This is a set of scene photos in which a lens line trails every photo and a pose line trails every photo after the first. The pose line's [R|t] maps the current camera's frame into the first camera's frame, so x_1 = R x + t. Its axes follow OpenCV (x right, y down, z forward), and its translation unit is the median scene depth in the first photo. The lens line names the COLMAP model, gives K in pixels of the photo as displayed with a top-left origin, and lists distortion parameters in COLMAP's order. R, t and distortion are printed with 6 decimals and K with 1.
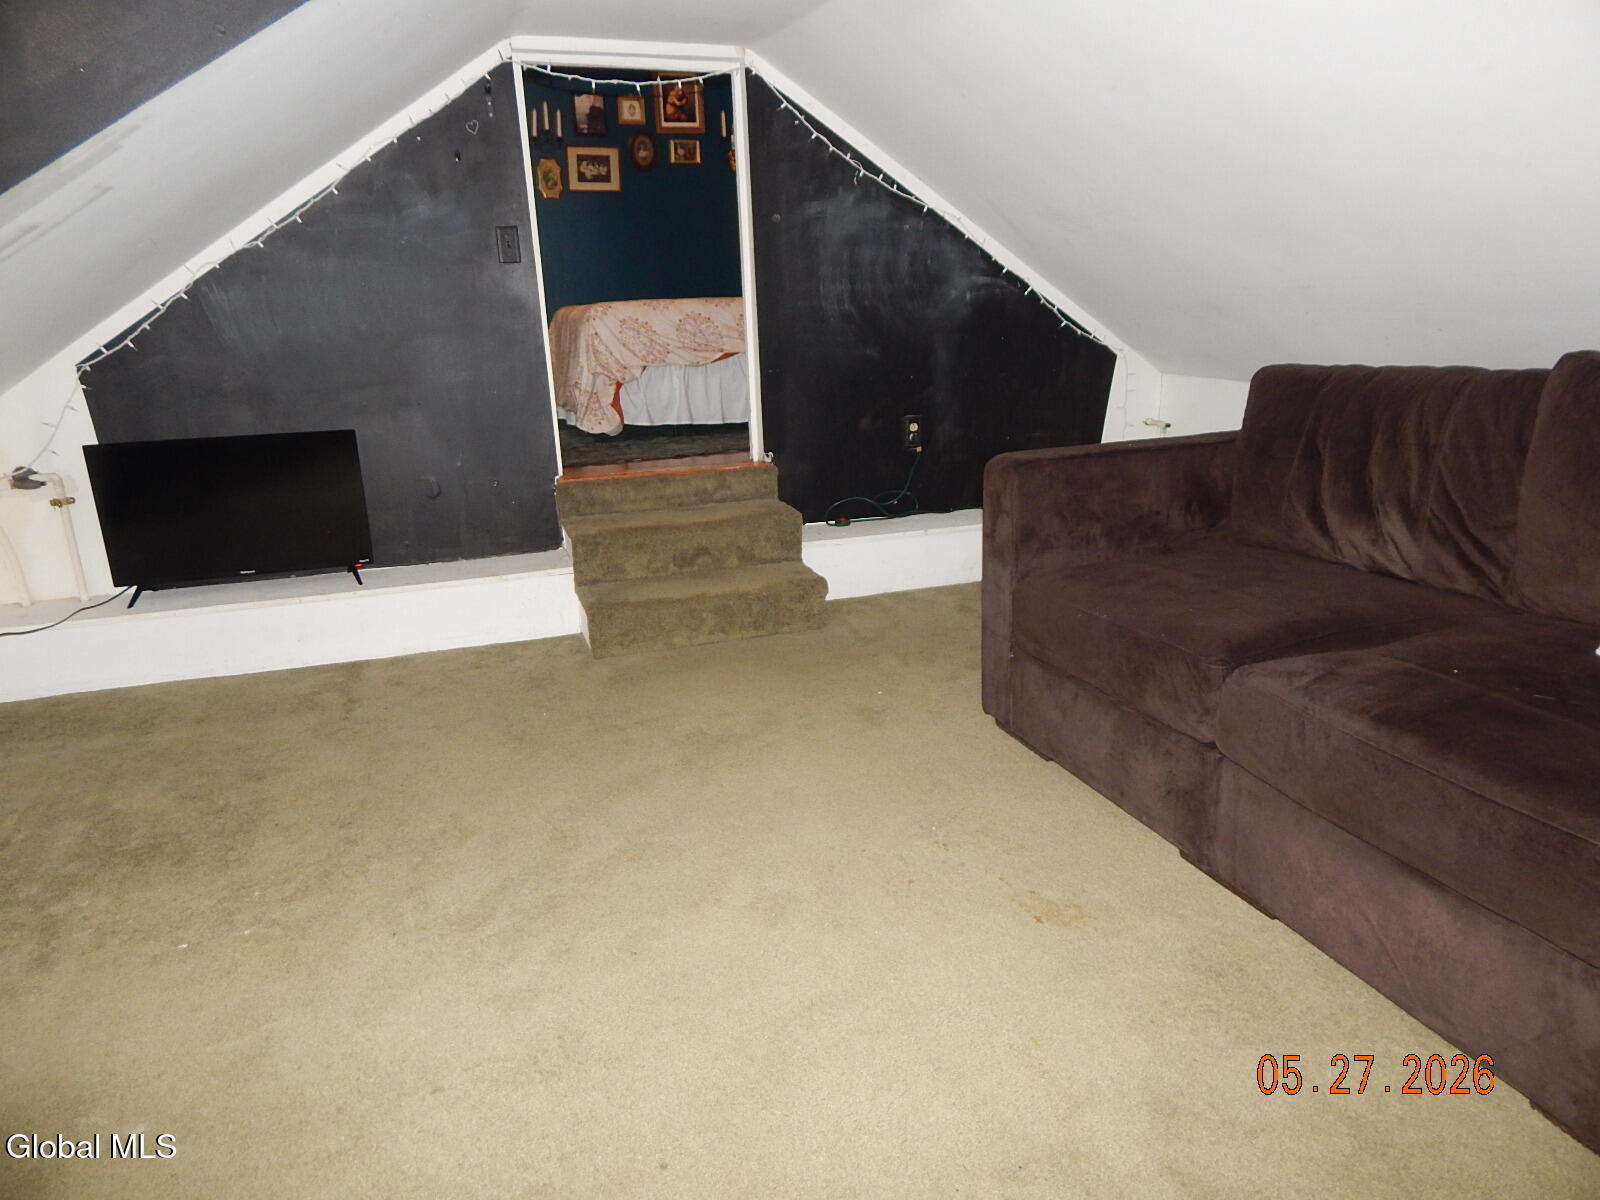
lens RADIAL K [[1047.1, 0, 814.1], [0, 1047.1, 597.1], [0, 0, 1]] dist [0.002910, -0.007484]
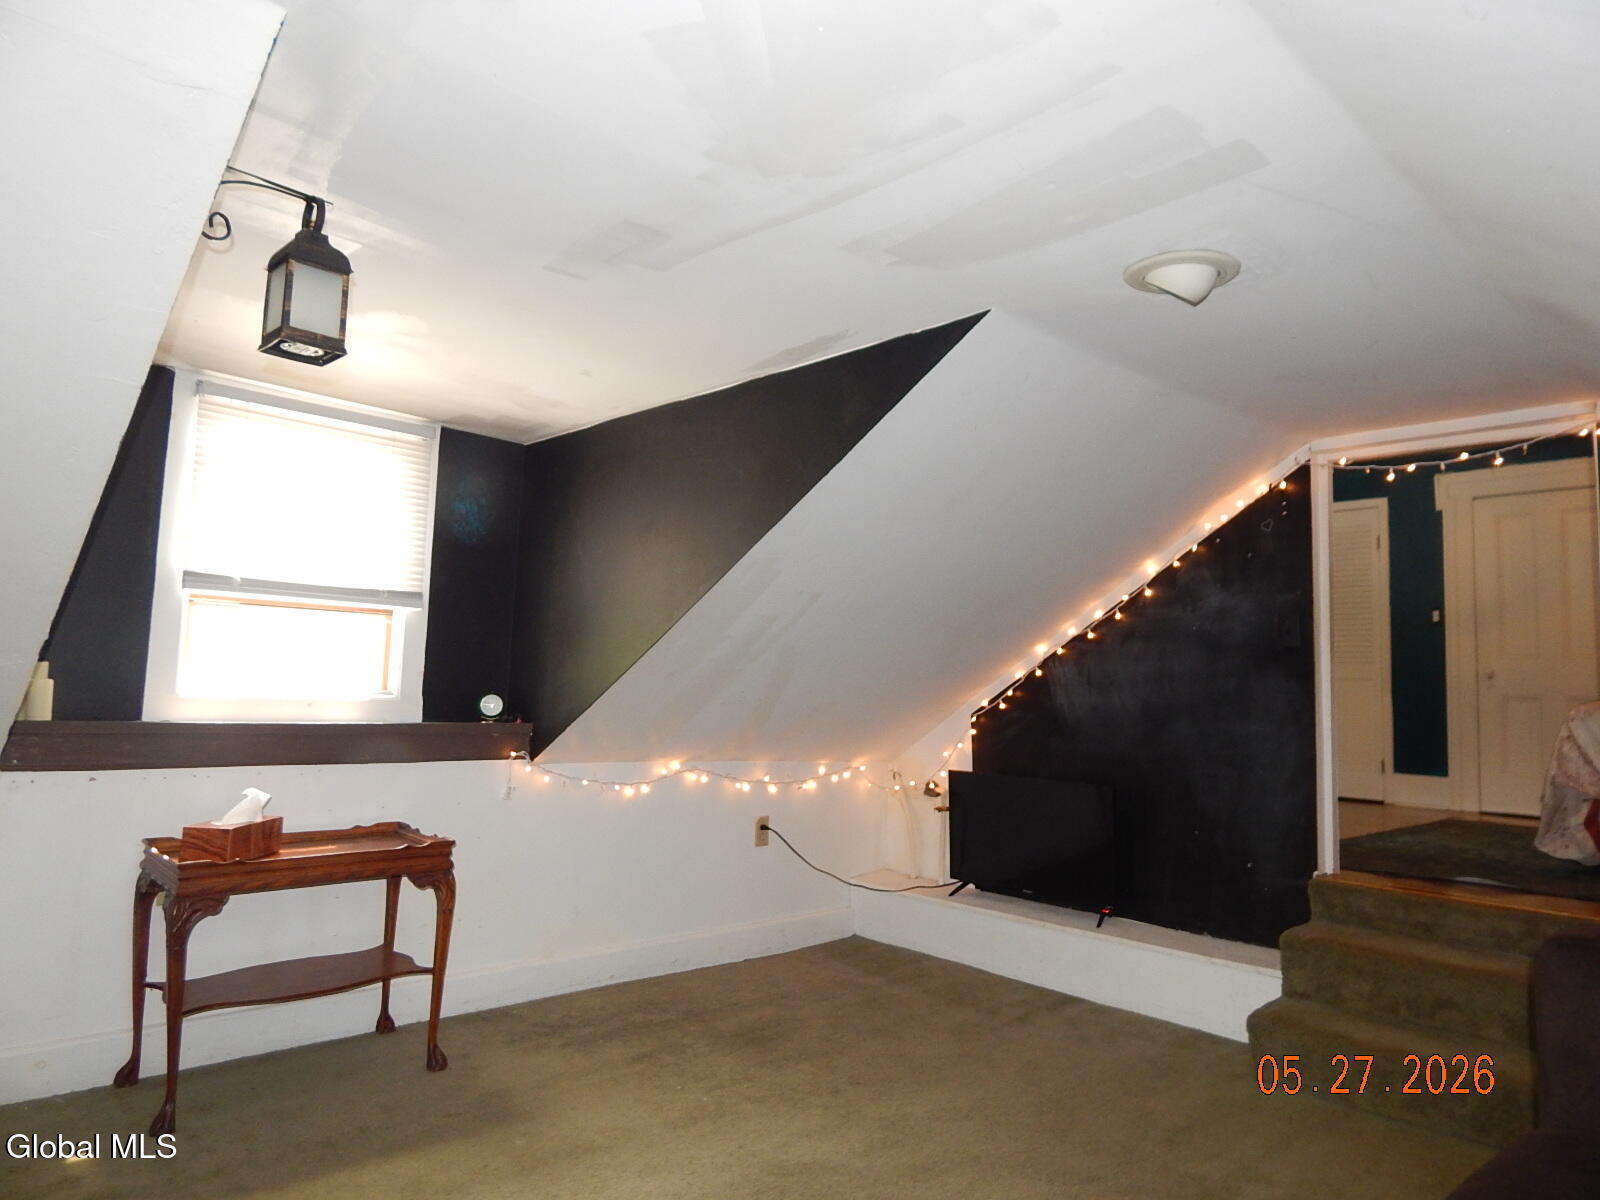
lens RADIAL K [[1047.1, 0, 806.8], [0, 1047.1, 611.8], [0, 0, 1]] dist [0.002910, -0.007484]
pose [[0.405304, -0.028258, -0.913745, 0.455900], [-0.294016, 0.942388, -0.159558, -0.059769], [0.865612, 0.333325, 0.373646, 0.228067]]
